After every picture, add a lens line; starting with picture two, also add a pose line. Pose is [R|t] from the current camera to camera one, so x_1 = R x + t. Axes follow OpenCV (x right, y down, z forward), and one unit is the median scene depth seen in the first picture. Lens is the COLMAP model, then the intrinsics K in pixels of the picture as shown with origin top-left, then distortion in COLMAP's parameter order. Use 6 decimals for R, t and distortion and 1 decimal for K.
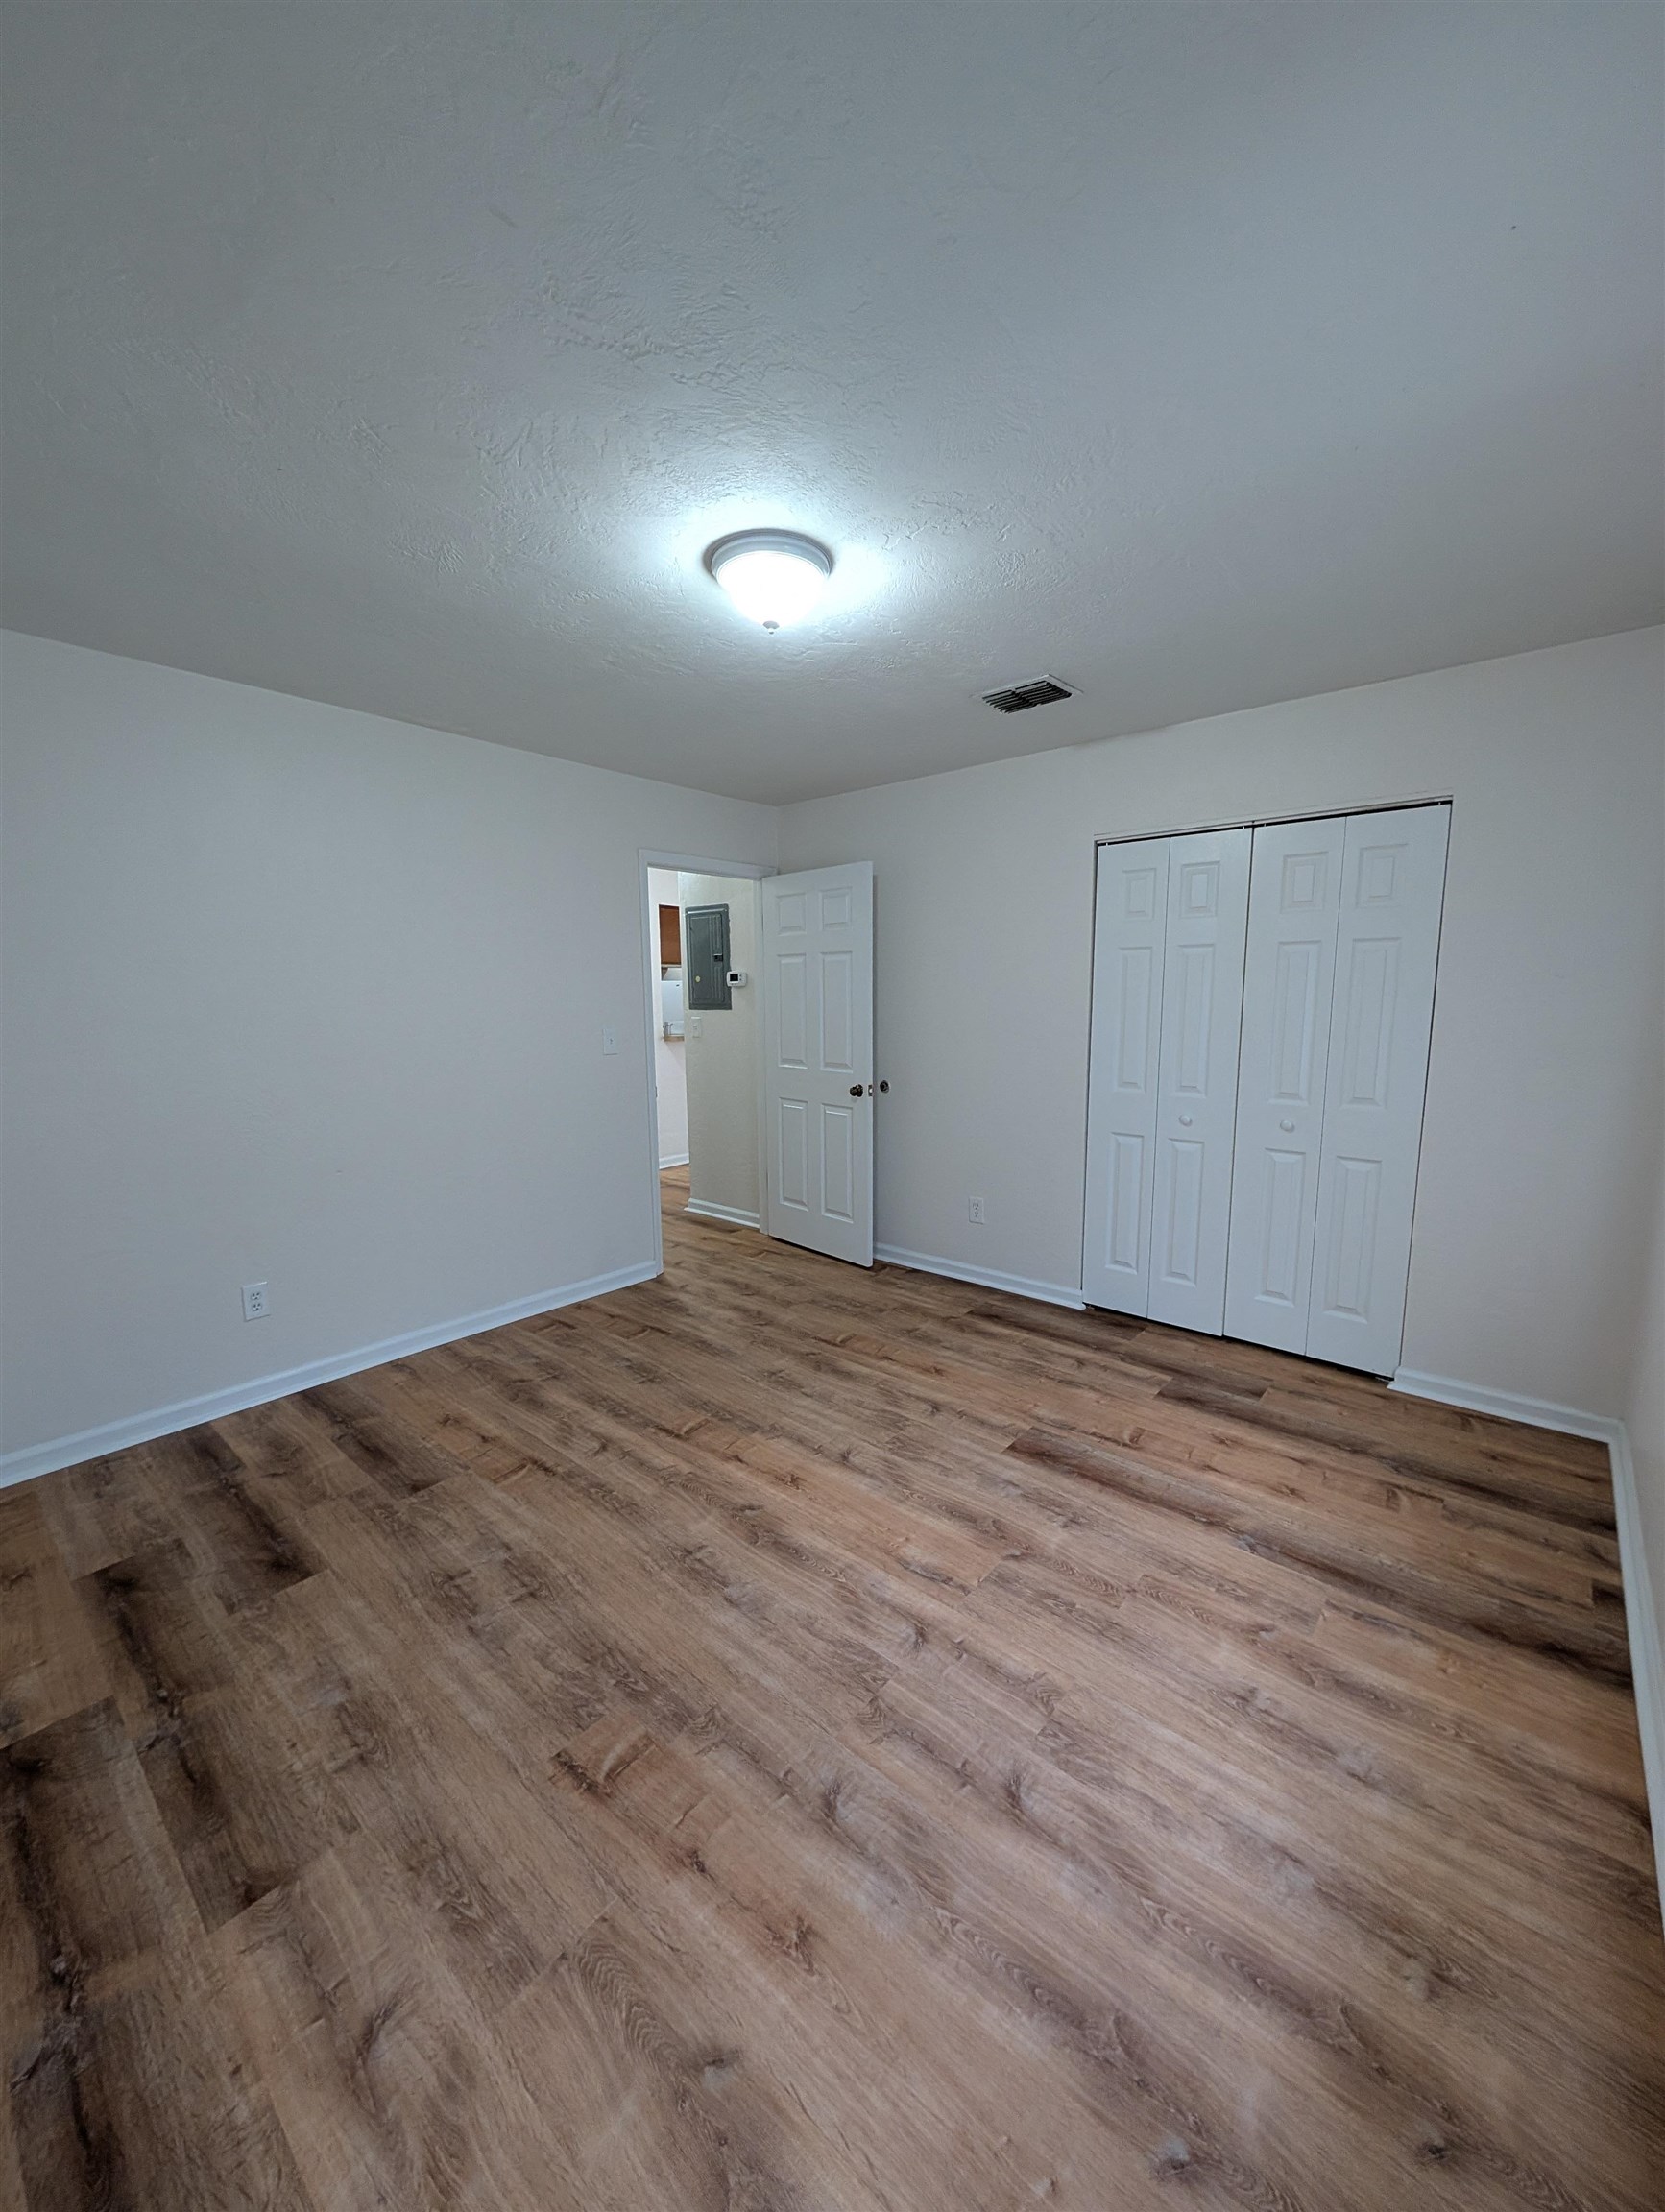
lens RADIAL K [[831.4, 0, 832.5], [0, 831.4, 1106.0], [0, 0, 1]] dist [-0.000973, -0.000244]
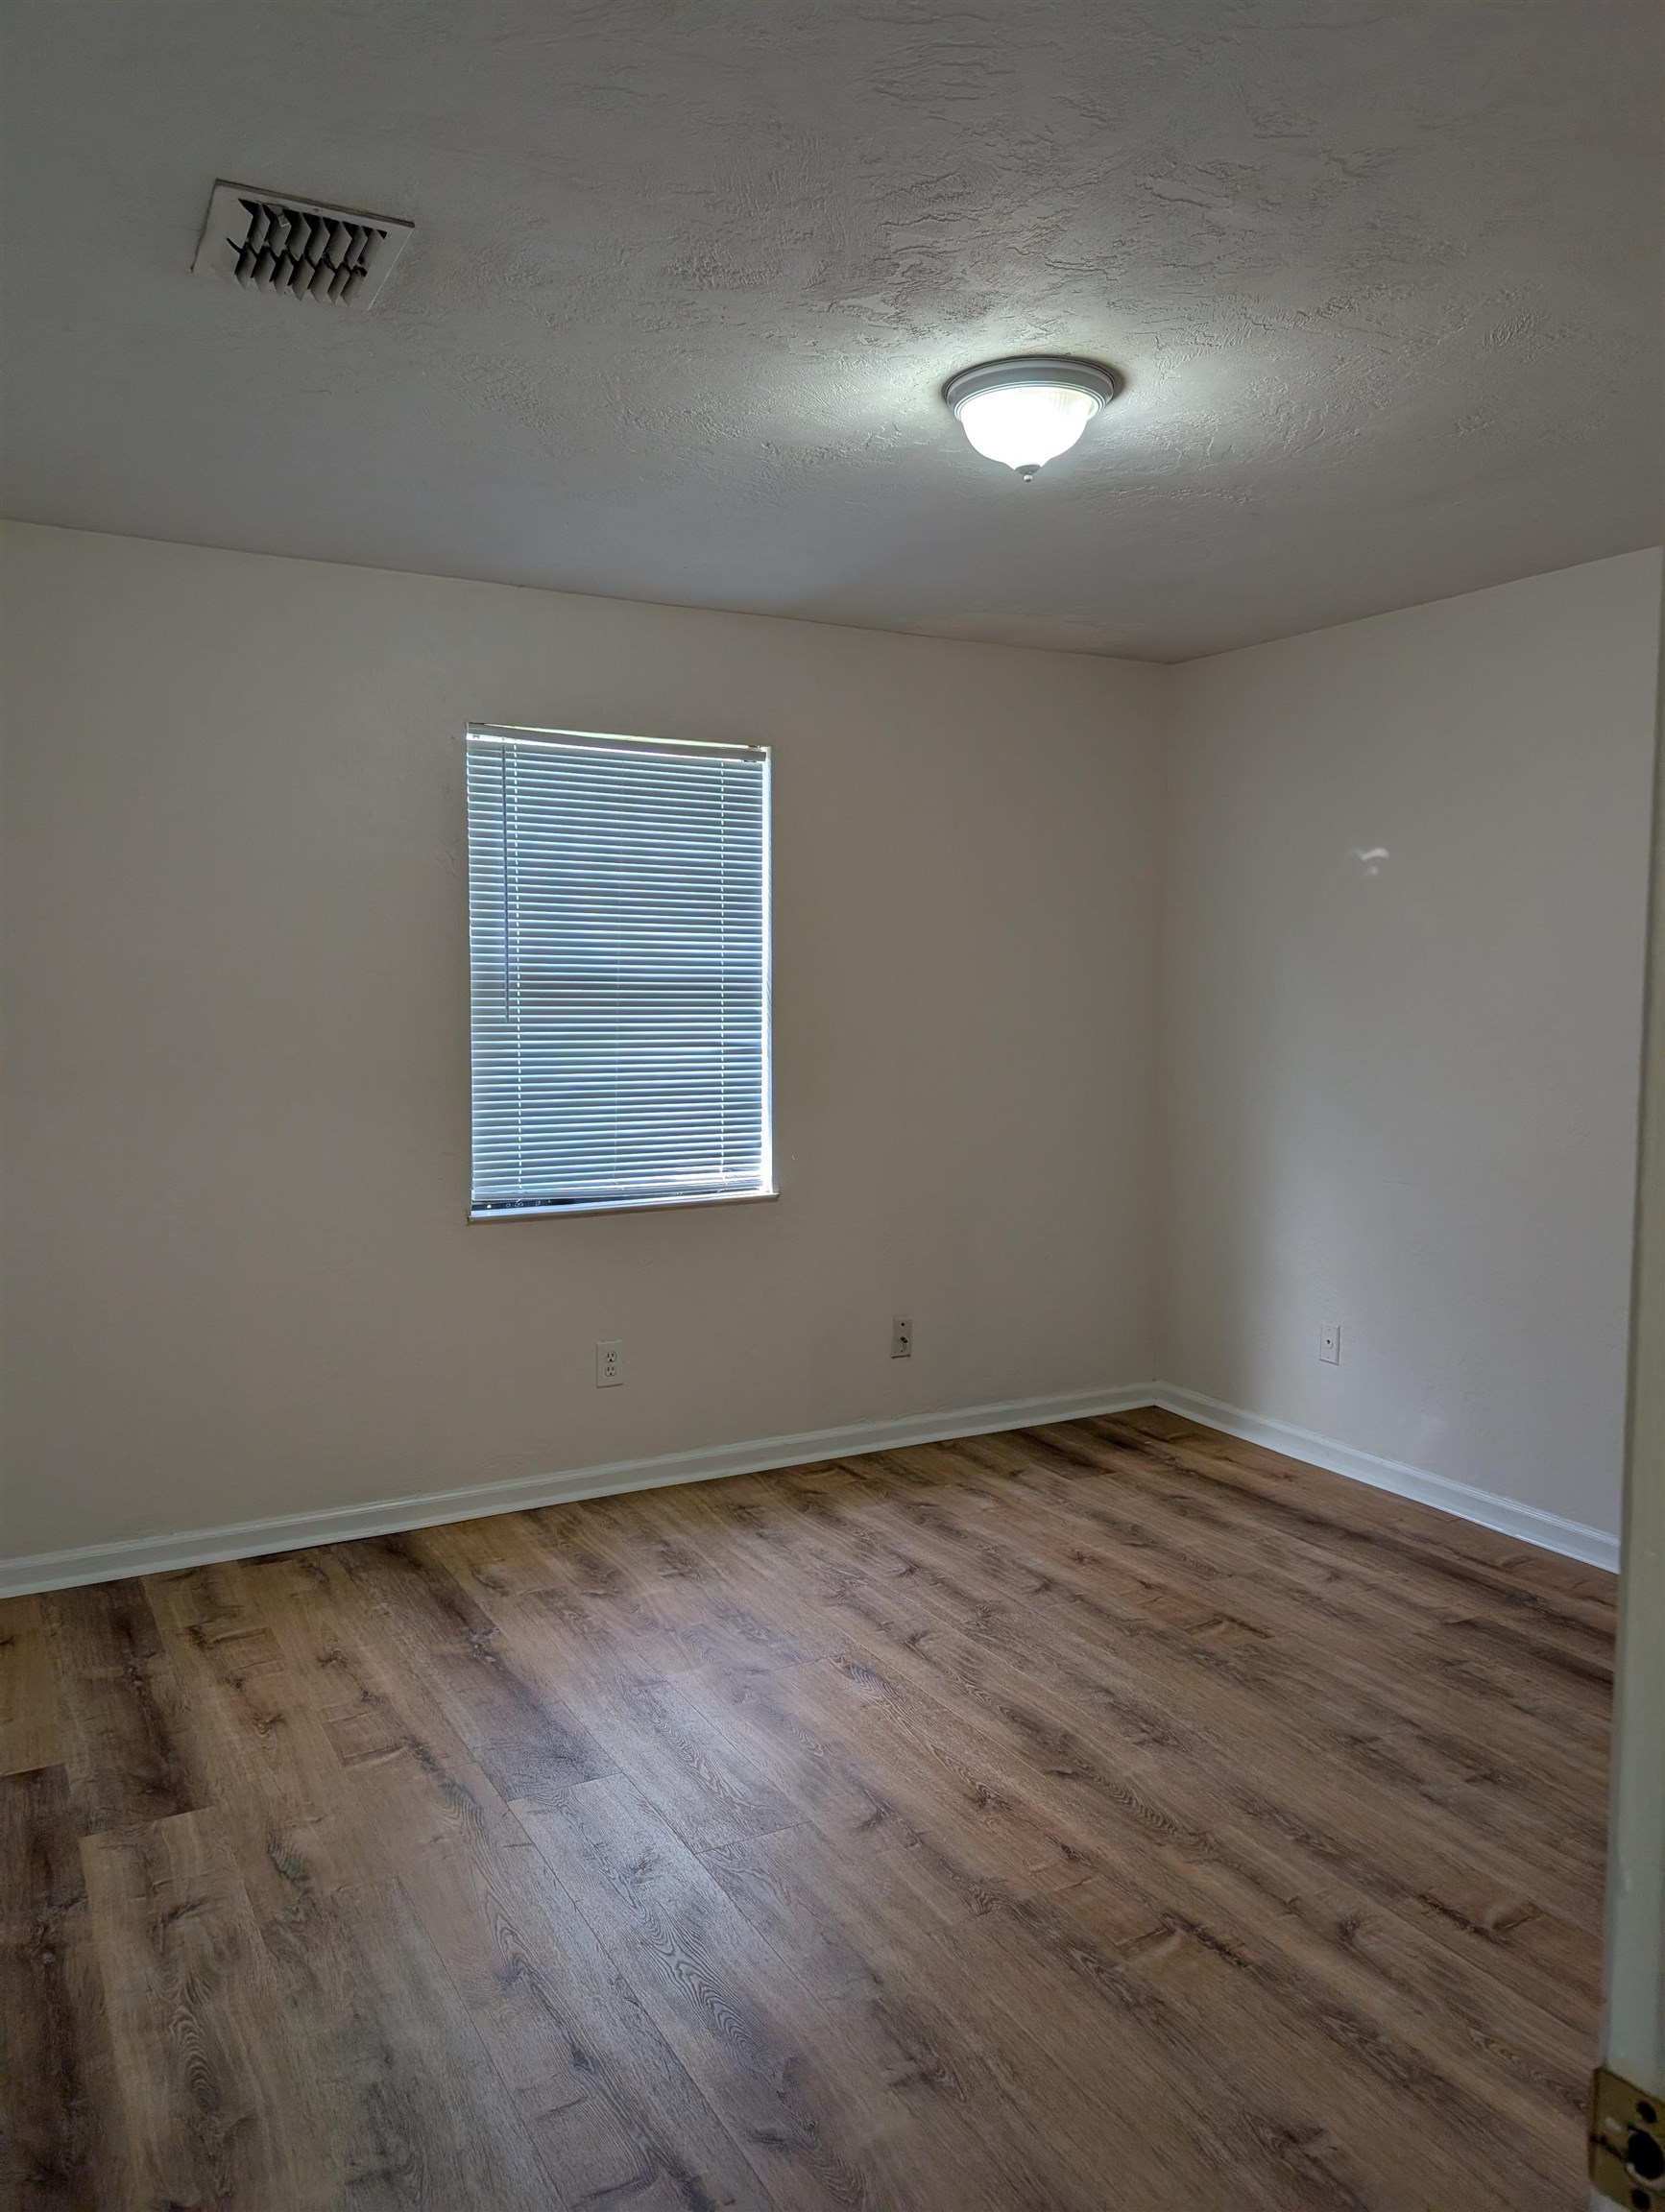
lens RADIAL K [[1573.1, 0, 832.5], [0, 1573.1, 1106.0], [0, 0, 1]] dist [0.018524, -0.010567]
pose [[-0.937862, -0.025319, 0.346083, -0.400830], [0.049622, 0.977299, 0.205972, -0.335986], [-0.343442, 0.210347, -0.915315, 2.434591]]
